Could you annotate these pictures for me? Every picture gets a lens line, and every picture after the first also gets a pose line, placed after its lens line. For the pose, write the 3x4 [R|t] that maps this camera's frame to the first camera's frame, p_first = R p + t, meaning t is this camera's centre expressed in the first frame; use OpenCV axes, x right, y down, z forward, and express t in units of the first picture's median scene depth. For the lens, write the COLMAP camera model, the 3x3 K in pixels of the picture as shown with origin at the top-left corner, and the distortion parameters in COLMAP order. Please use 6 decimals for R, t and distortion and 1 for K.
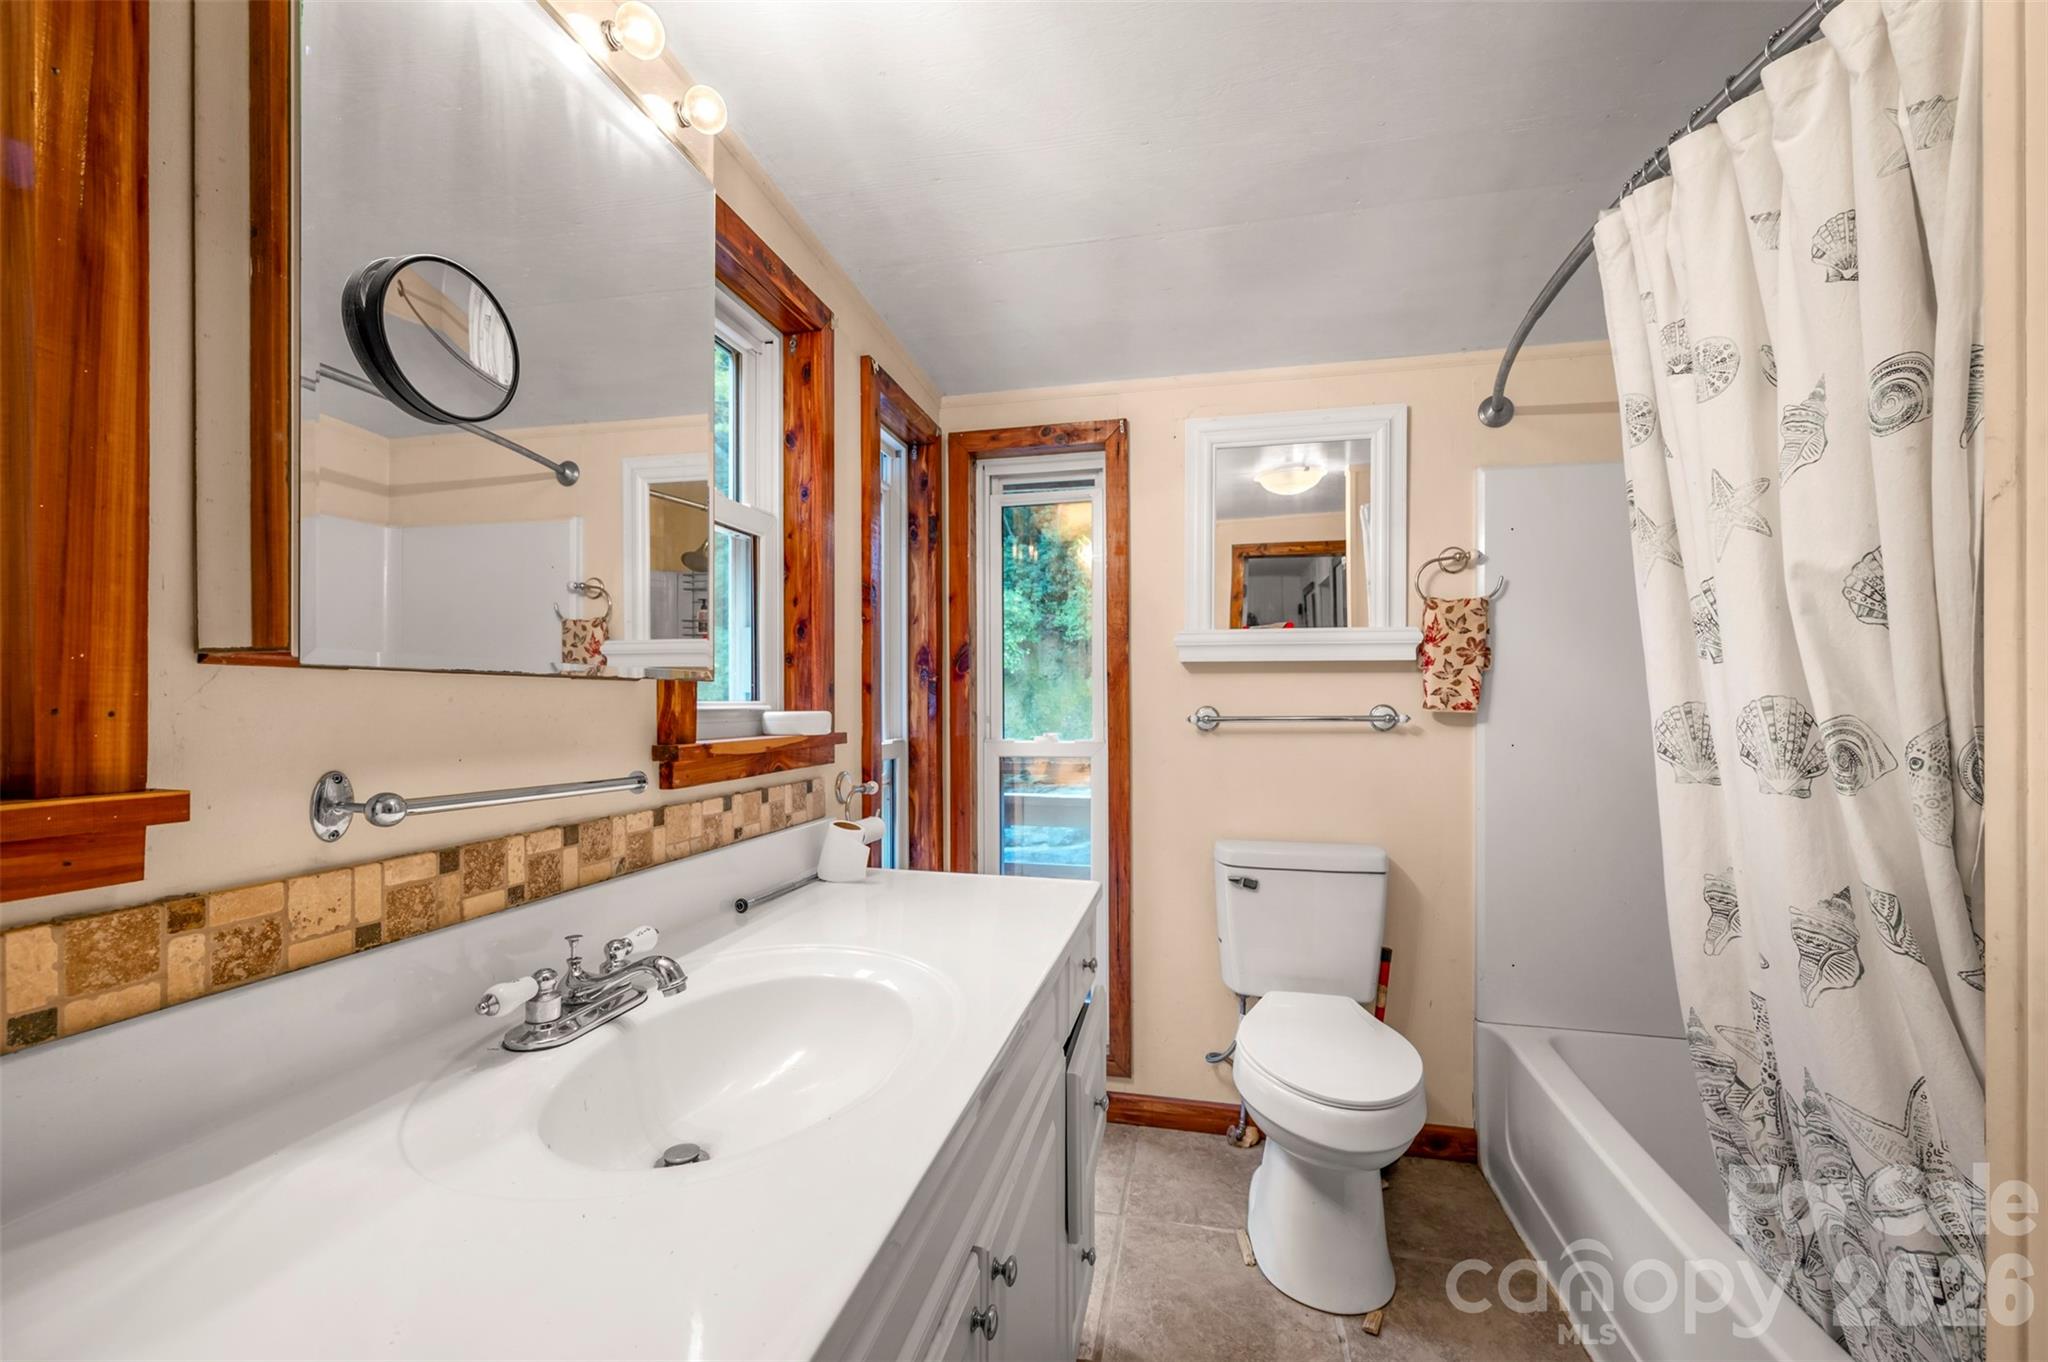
lens RADIAL K [[822.9, 0, 1023.5], [0, 822.9, 700.9], [0, 0, 1]] dist [0.001236, -0.000577]
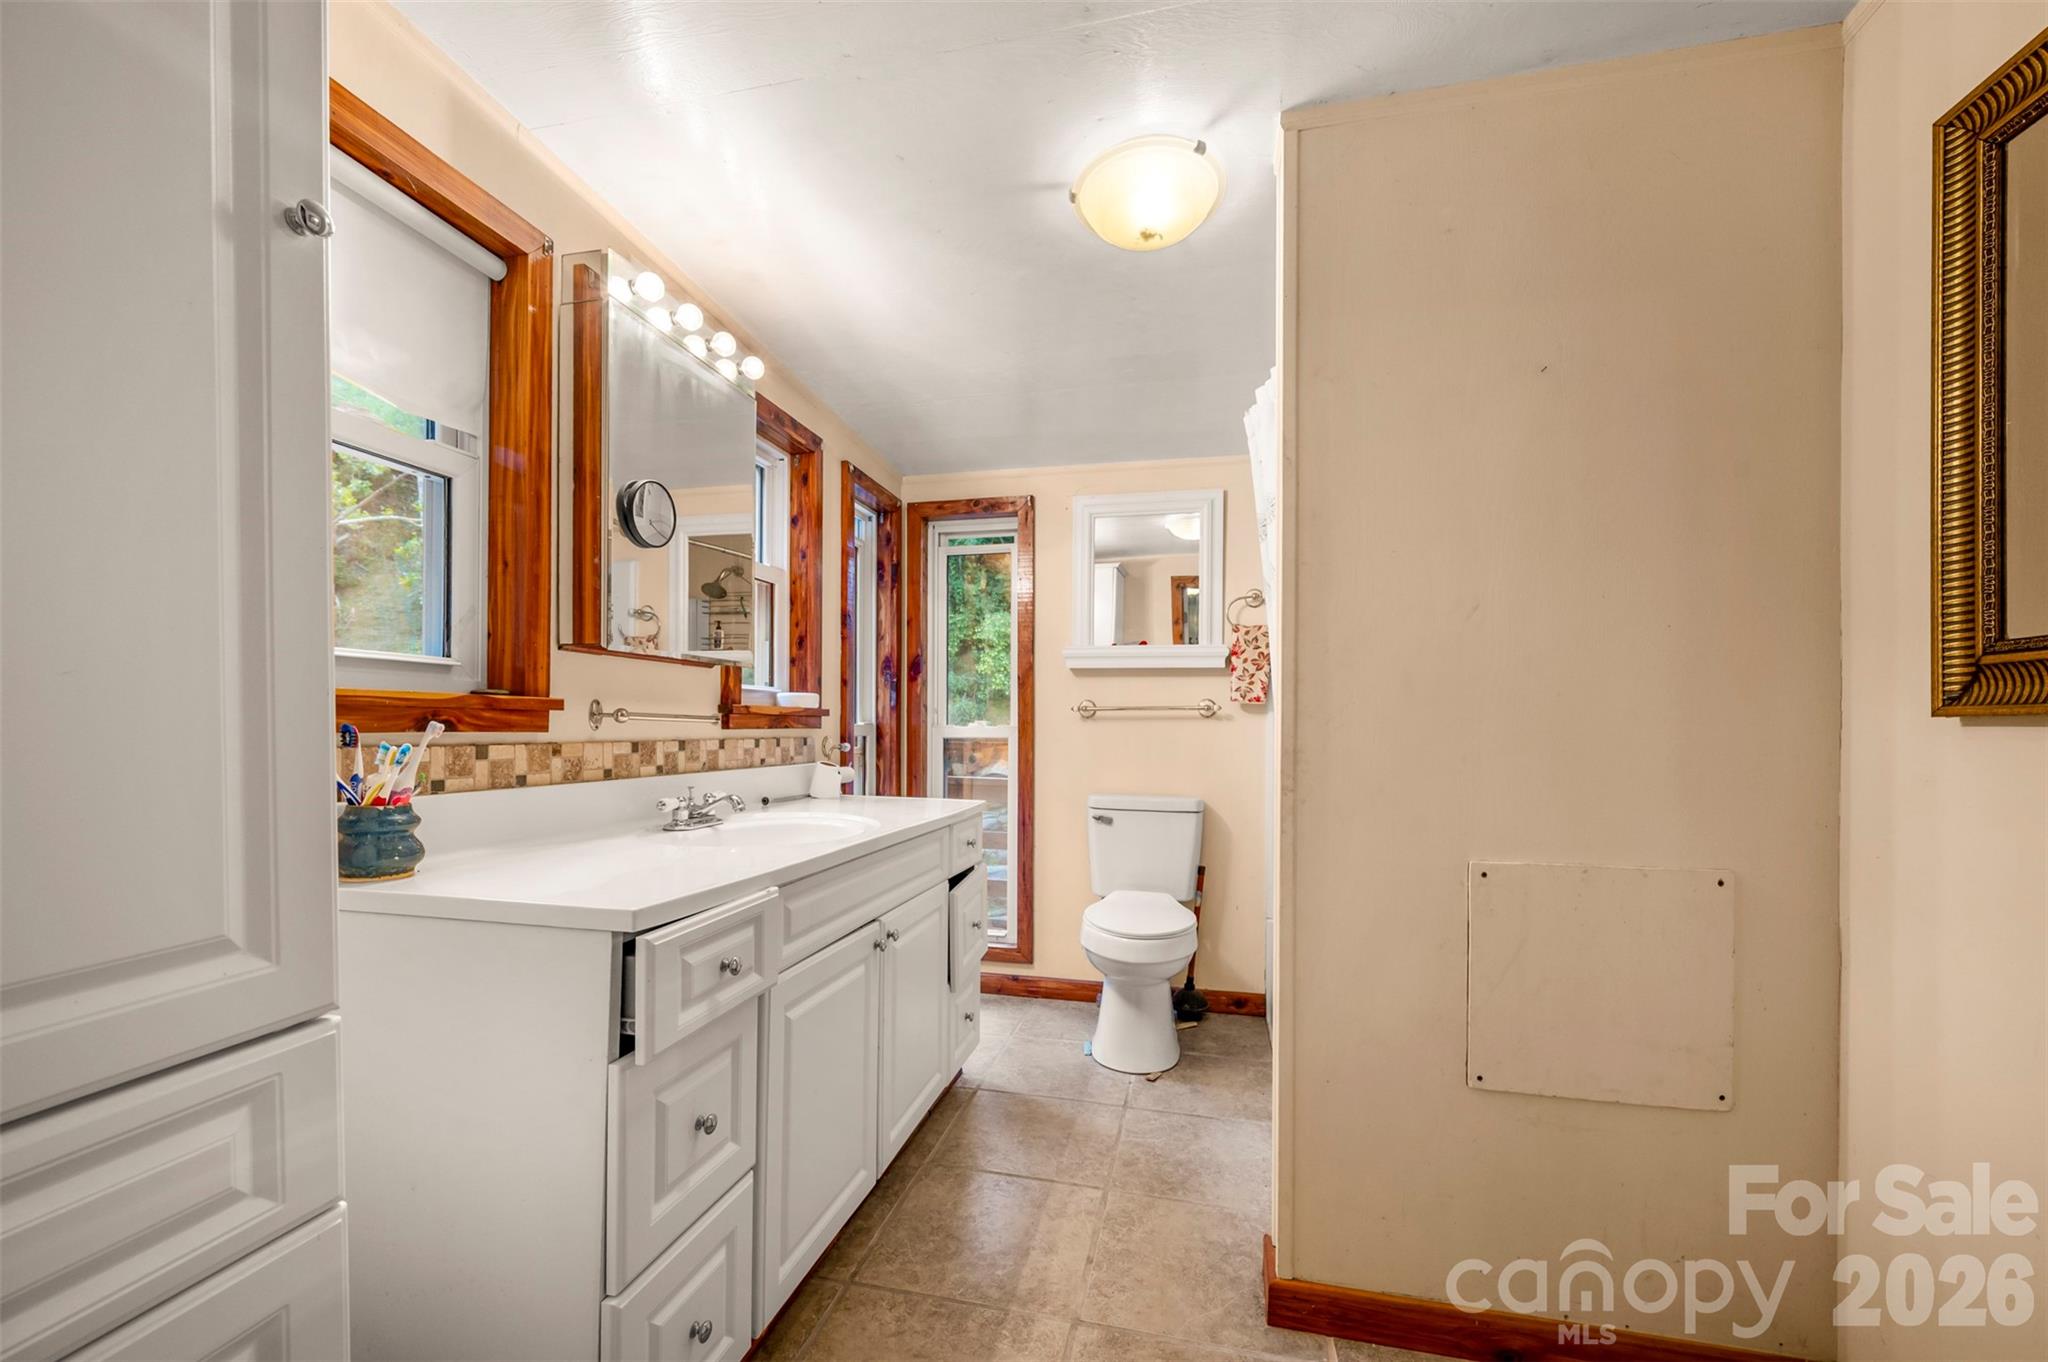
lens RADIAL K [[822.9, 0, 1015.0], [0, 822.9, 723.3], [0, 0, 1]] dist [0.001236, -0.000577]
pose [[0.999952, 0.006986, -0.006868, 0.143508], [-0.006979, 0.999975, 0.001056, 0.059752], [0.006875, -0.001008, 0.999976, -0.540275]]
